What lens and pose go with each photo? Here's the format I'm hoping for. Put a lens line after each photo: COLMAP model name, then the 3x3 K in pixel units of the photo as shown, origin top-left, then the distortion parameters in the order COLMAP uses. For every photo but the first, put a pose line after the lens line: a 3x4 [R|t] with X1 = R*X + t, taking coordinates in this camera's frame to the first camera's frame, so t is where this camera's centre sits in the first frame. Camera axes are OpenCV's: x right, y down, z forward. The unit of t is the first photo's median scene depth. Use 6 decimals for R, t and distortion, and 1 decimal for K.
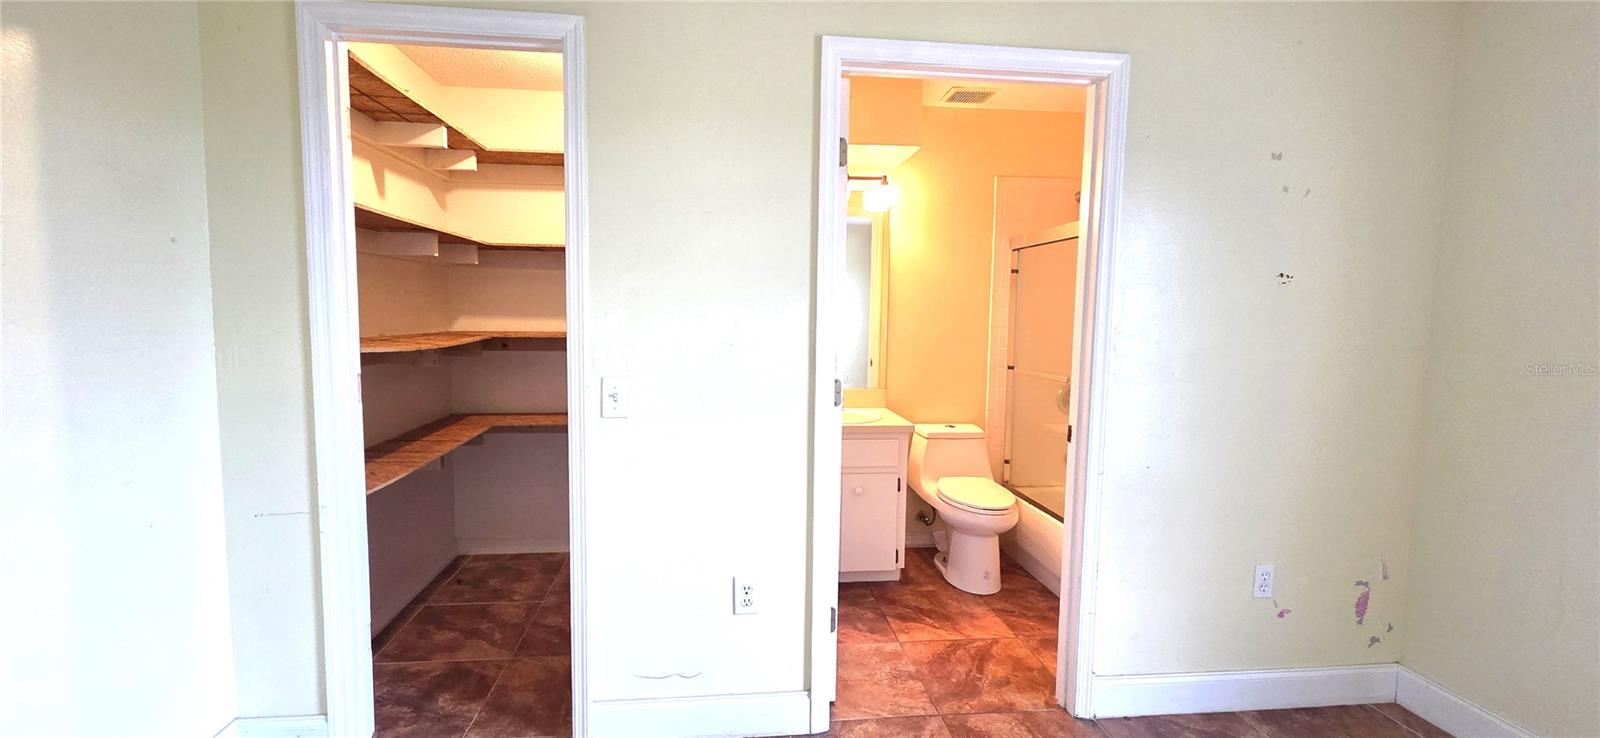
lens RADIAL K [[687.3, 0, 793.6], [0, 687.3, 371.1], [0, 0, 1]] dist [0.011055, 0.000090]
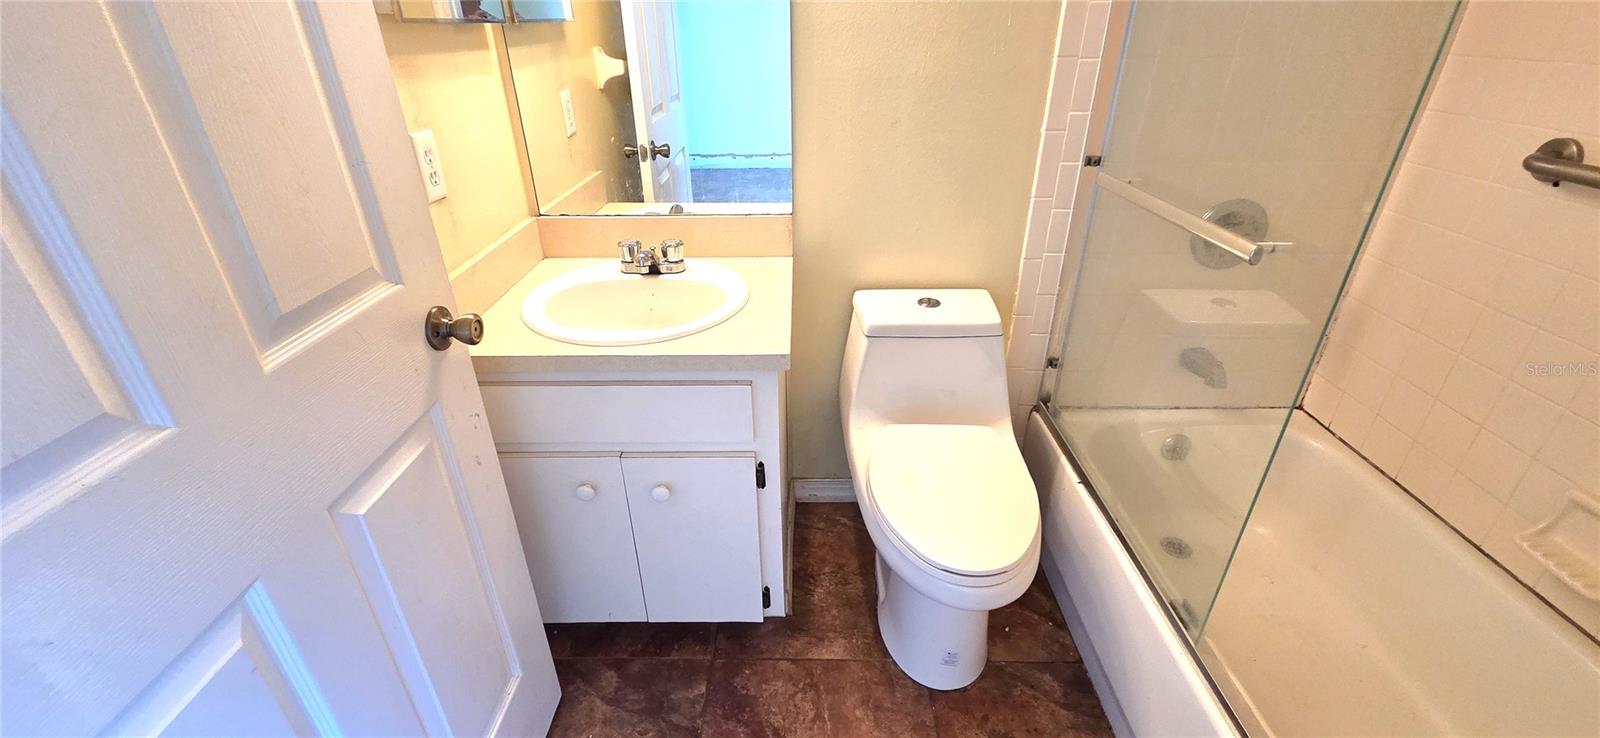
lens RADIAL K [[643.2, 0, 800.0], [0, 643.2, 369.0], [0, 0, 1]] dist [-0.000192, 0.000002]
pose [[0.991998, 0.041958, -0.119079, 0.302807], [0.007951, 0.920531, 0.390589, -0.067899], [0.126004, -0.388411, 0.912831, 0.908294]]
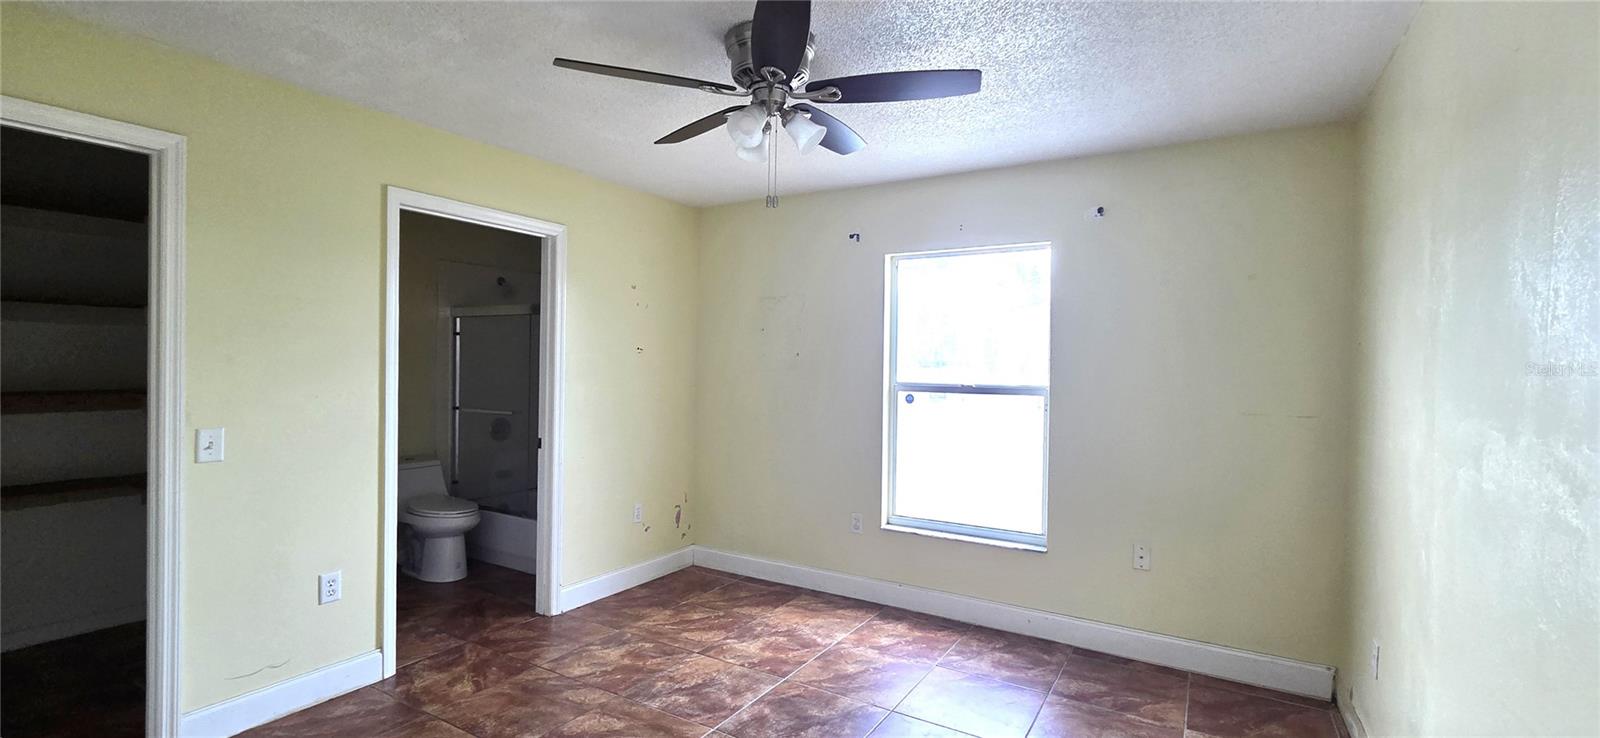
lens RADIAL K [[687.3, 0, 793.6], [0, 687.3, 371.1], [0, 0, 1]] dist [0.011055, 0.000090]
pose [[0.619842, -0.014522, 0.784592, -0.477022], [0.061888, 0.997619, -0.030428, 0.008055], [-0.782282, 0.067417, 0.619265, -0.464861]]
